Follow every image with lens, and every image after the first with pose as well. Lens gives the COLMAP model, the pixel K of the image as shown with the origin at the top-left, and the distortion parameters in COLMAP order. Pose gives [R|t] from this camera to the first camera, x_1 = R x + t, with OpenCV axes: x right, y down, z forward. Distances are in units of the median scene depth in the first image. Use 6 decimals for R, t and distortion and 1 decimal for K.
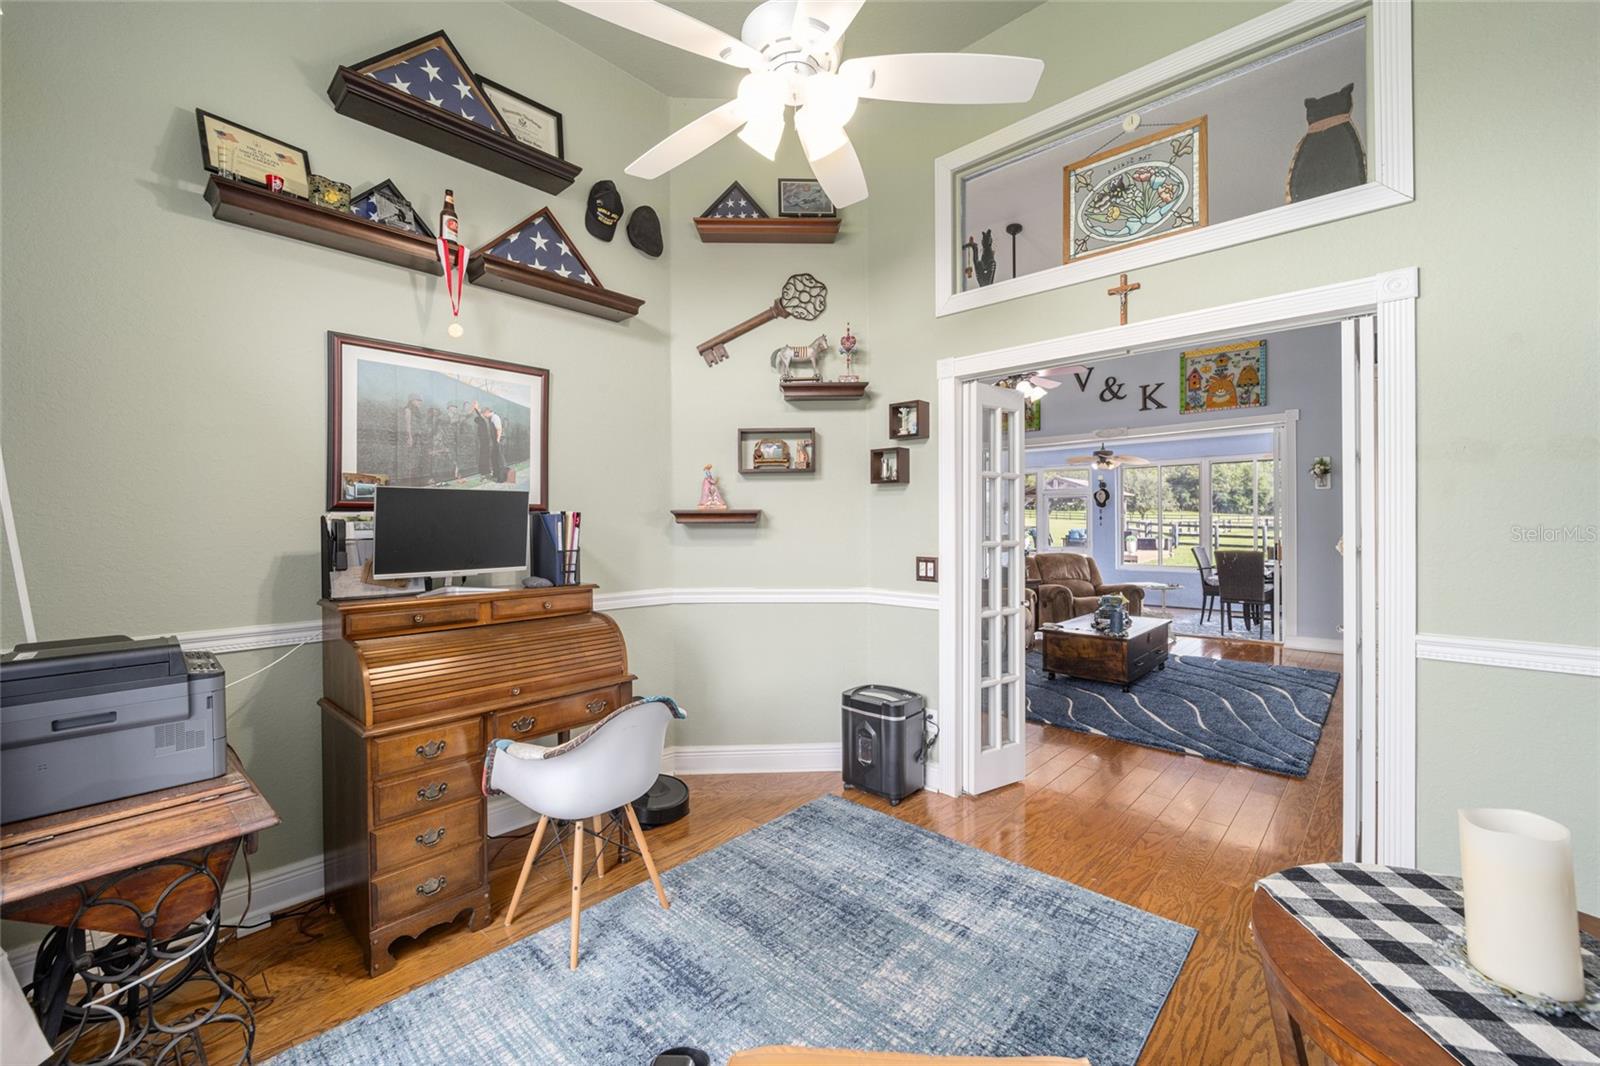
lens RADIAL K [[640.8, 0, 795.8], [0, 640.8, 518.3], [0, 0, 1]] dist [-0.002241, -0.002233]
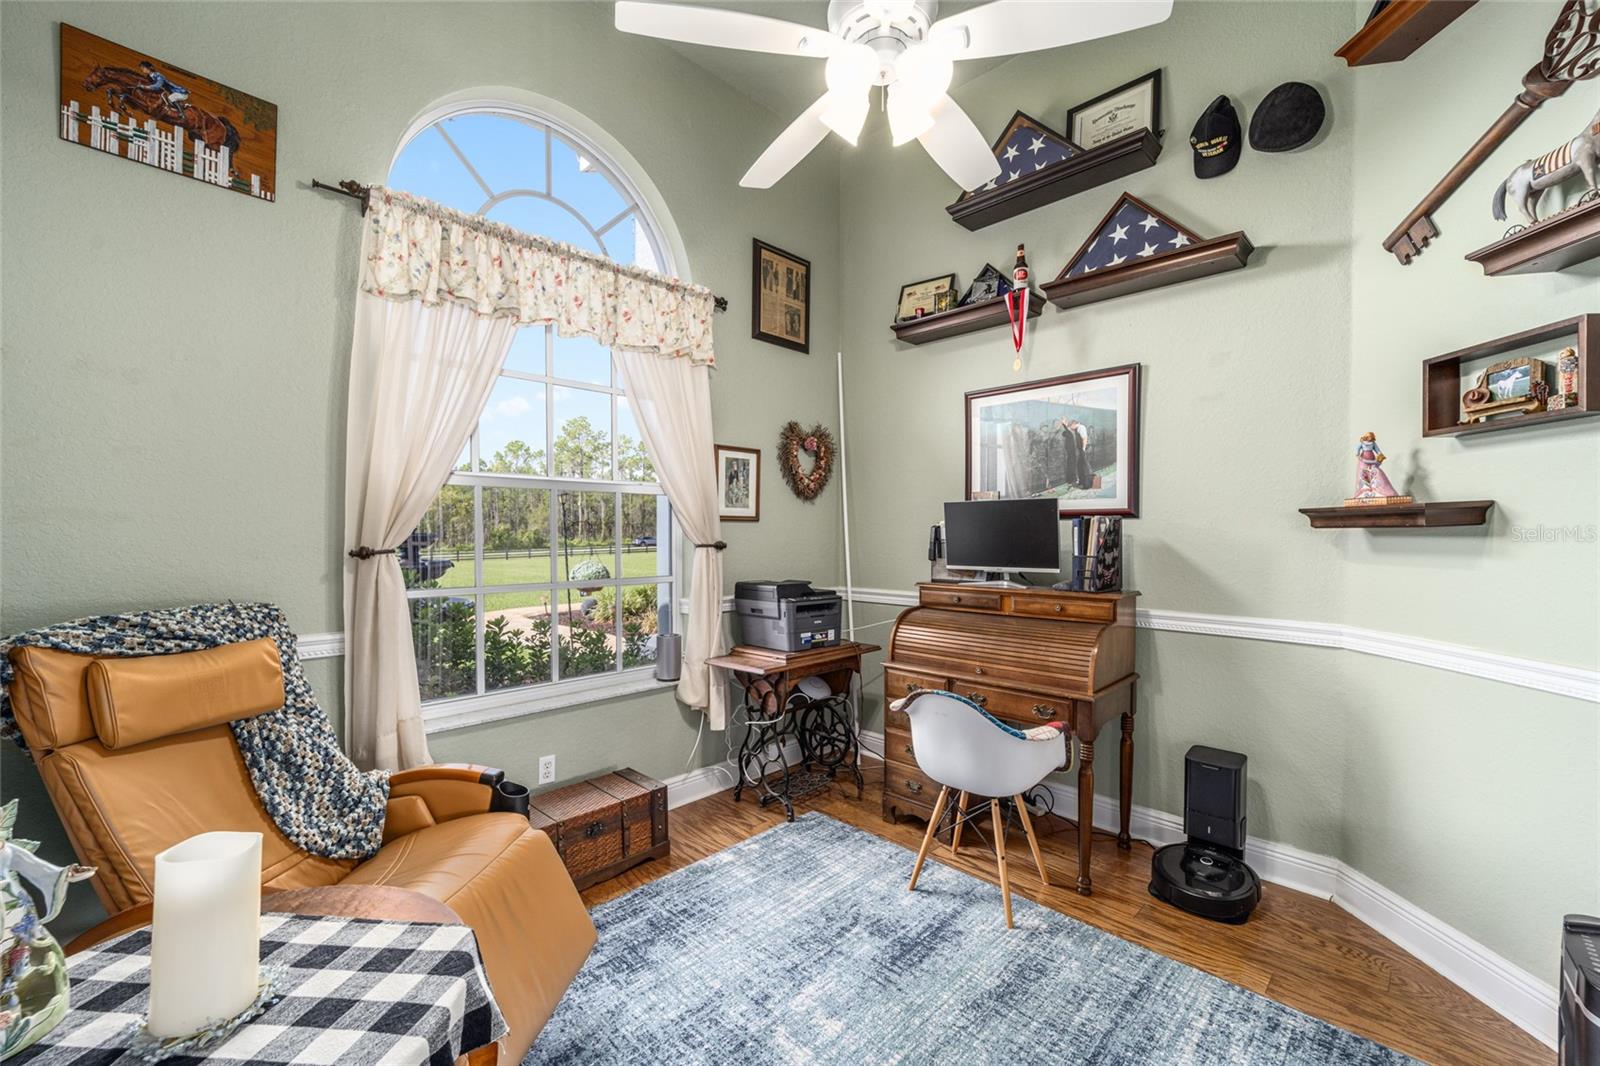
lens RADIAL K [[640.8, 0, 793.2], [0, 640.8, 542.8], [0, 0, 1]] dist [-0.002241, -0.002233]
pose [[-0.026029, 0.019213, -0.999477, 0.587136], [0.008404, 0.999784, 0.019000, 0.007265], [0.999626, -0.007905, -0.026185, 0.544481]]
